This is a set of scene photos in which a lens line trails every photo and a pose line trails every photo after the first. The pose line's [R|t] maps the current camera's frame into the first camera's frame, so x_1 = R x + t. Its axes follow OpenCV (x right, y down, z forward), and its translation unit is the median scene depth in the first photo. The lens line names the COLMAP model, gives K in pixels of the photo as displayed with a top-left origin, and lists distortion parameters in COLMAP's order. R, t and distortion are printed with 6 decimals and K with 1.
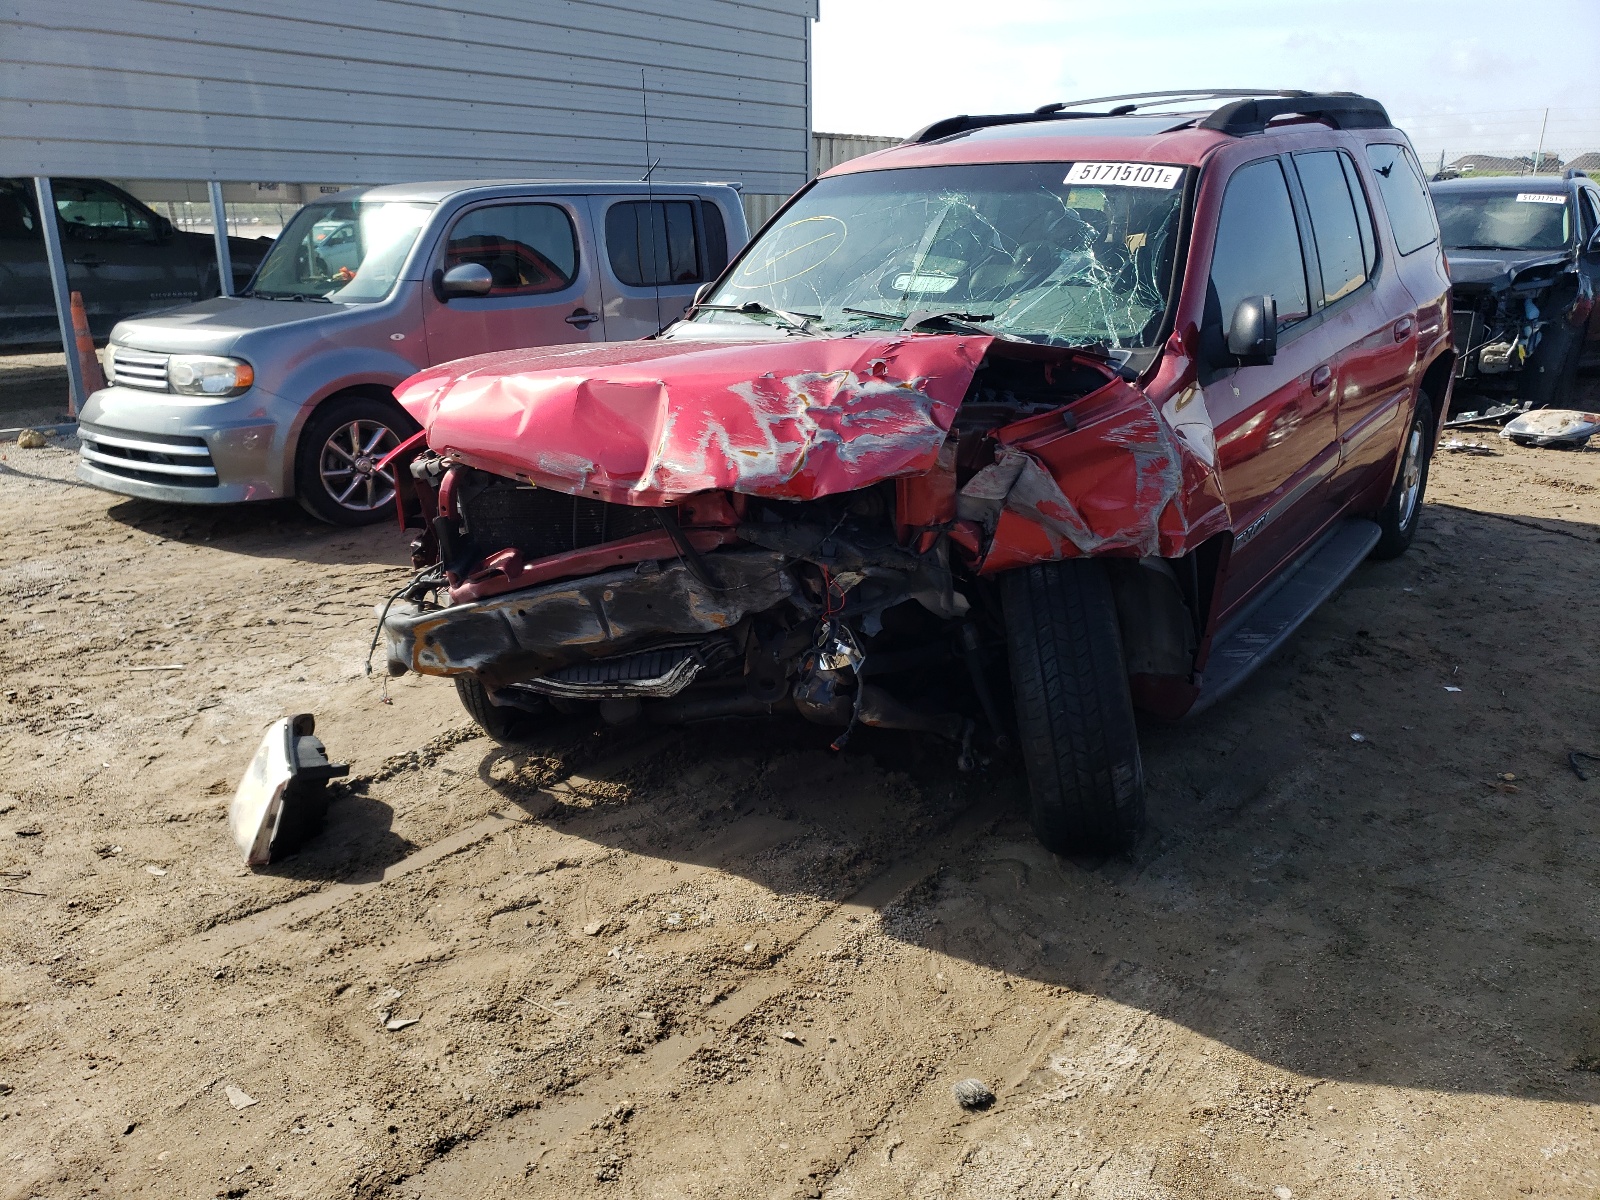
lens RADIAL K [[1315.5, 0, 709.2], [0, 1315.5, 600.7], [0, 0, 1]] dist [0.001260, 0.022668]
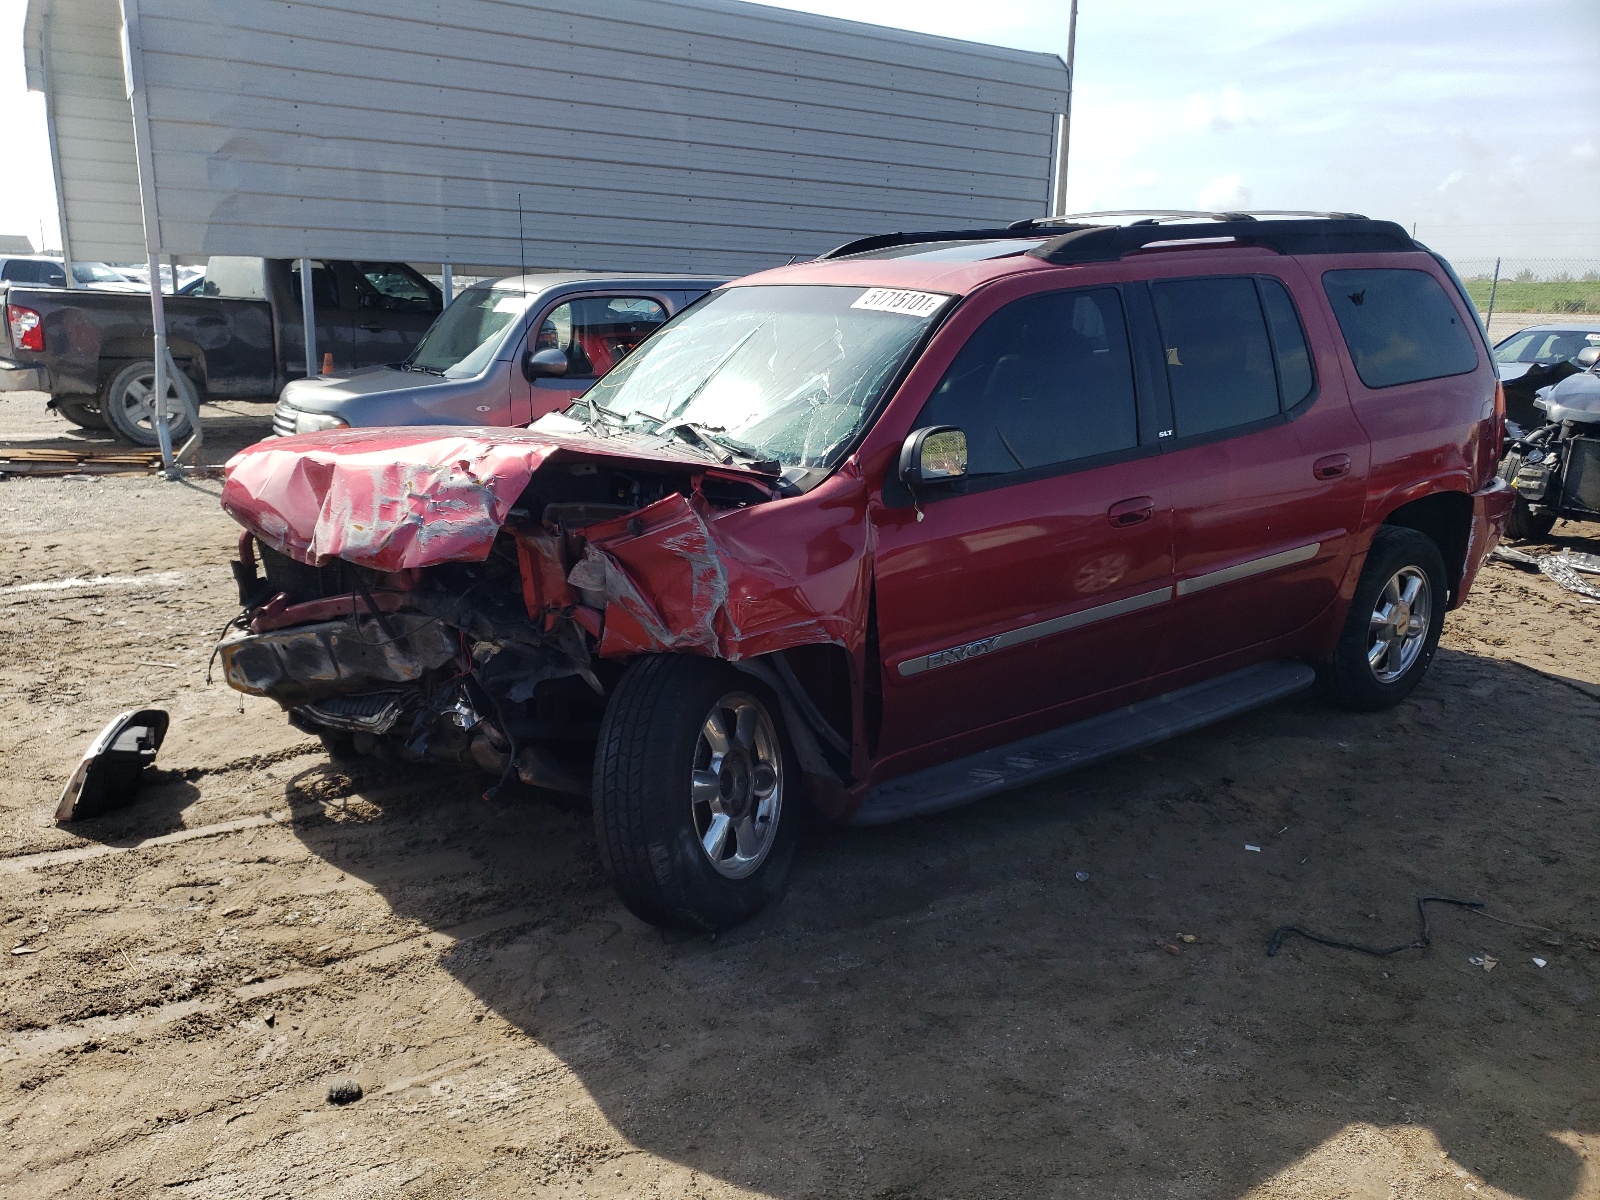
lens RADIAL K [[1315.5, 0, 709.2], [0, 1315.5, 600.7], [0, 0, 1]] dist [0.001260, 0.022668]
pose [[0.947009, 0.103867, -0.303951, 0.589320], [-0.119074, 0.992374, -0.031876, -0.040977], [0.298322, 0.066380, 0.952154, -0.030481]]
